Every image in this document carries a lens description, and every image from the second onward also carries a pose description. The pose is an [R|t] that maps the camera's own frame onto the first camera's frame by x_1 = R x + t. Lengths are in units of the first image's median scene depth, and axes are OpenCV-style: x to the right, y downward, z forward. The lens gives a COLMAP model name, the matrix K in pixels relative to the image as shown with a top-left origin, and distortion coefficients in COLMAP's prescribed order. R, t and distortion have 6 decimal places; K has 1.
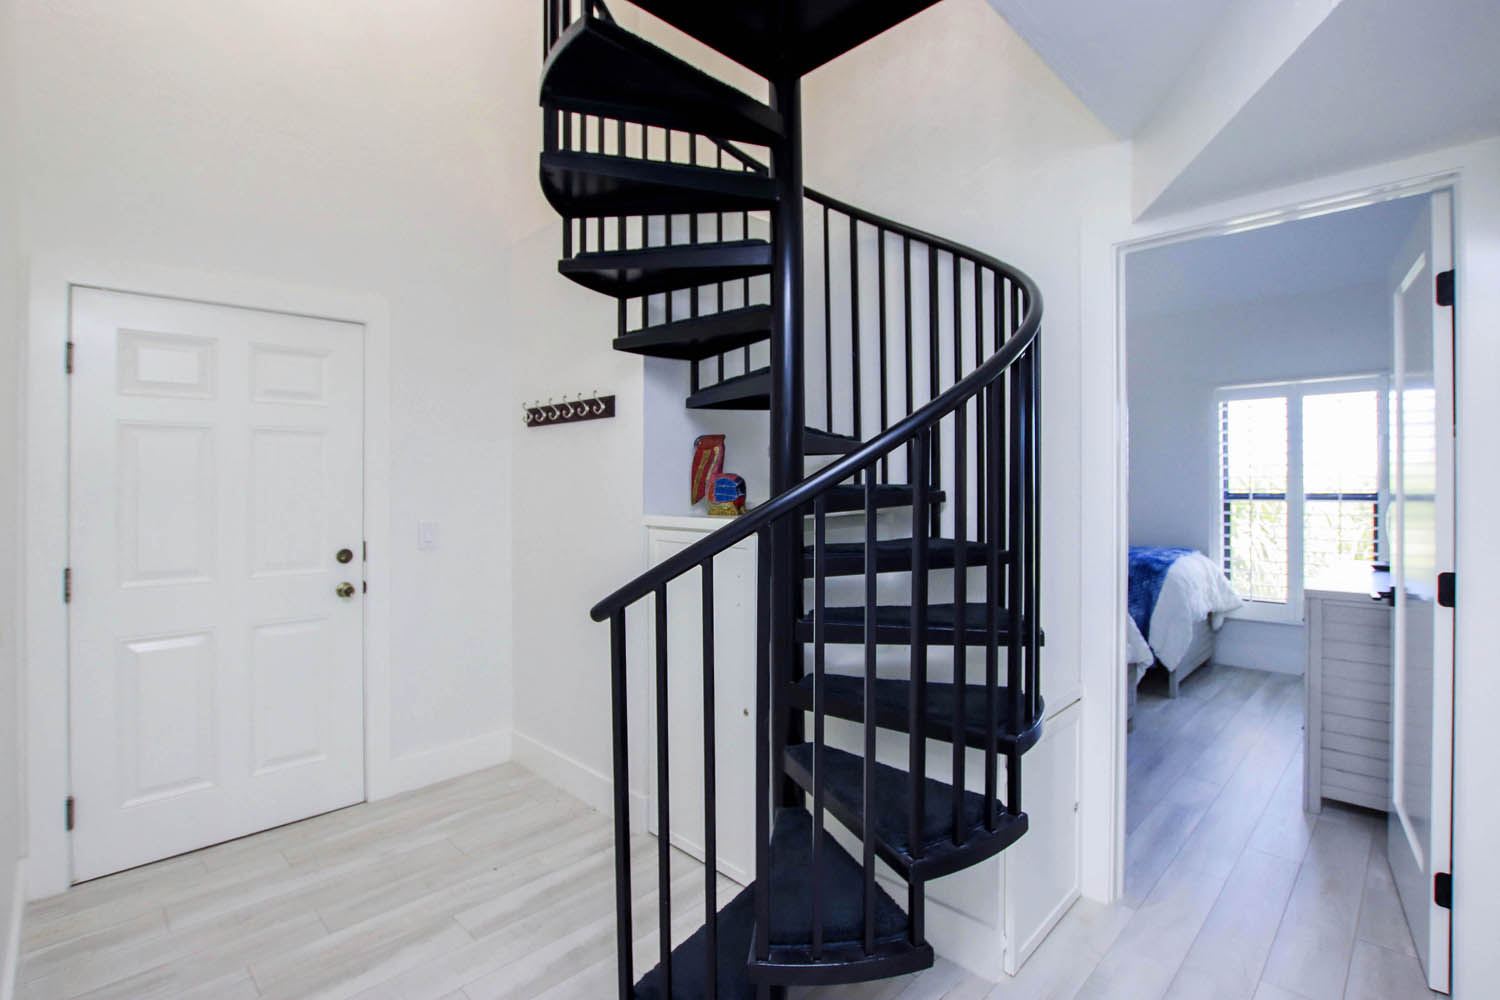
lens RADIAL K [[691.6, 0, 748.9], [0, 691.6, 497.2], [0, 0, 1]] dist [-0.007635, -0.000165]
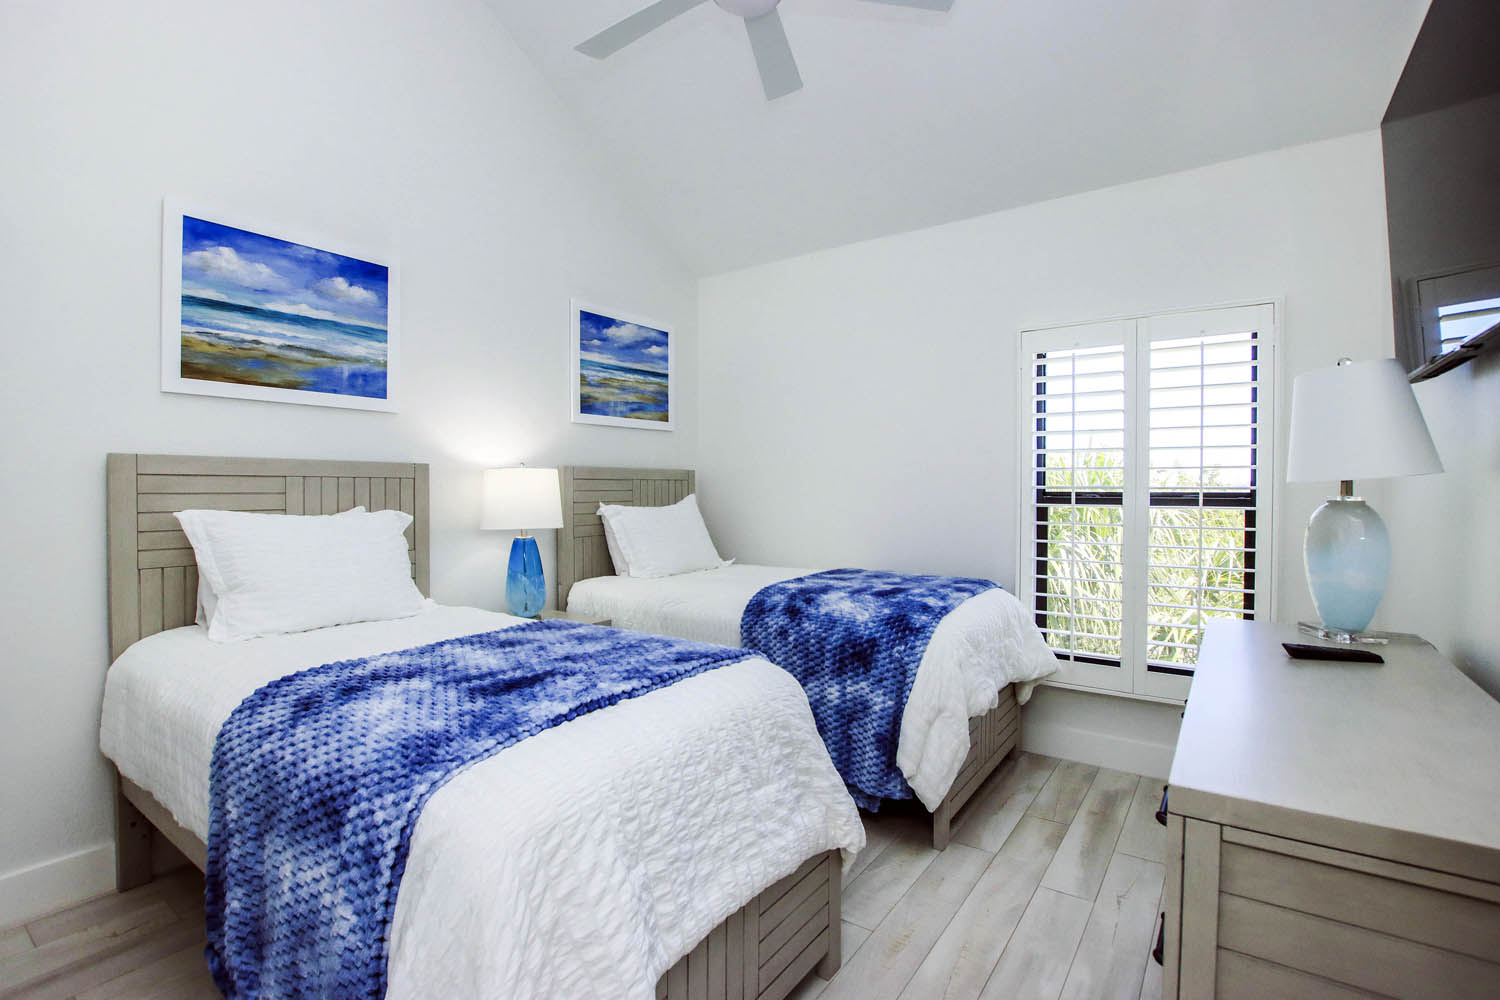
lens RADIAL K [[691.6, 0, 761.0], [0, 691.6, 500.8], [0, 0, 1]] dist [-0.007635, -0.000165]
pose [[0.987524, -0.002996, 0.157443, 0.336698], [0.000072, 0.999827, 0.018580, -0.010599], [-0.157471, -0.018337, 0.987353, 0.406962]]
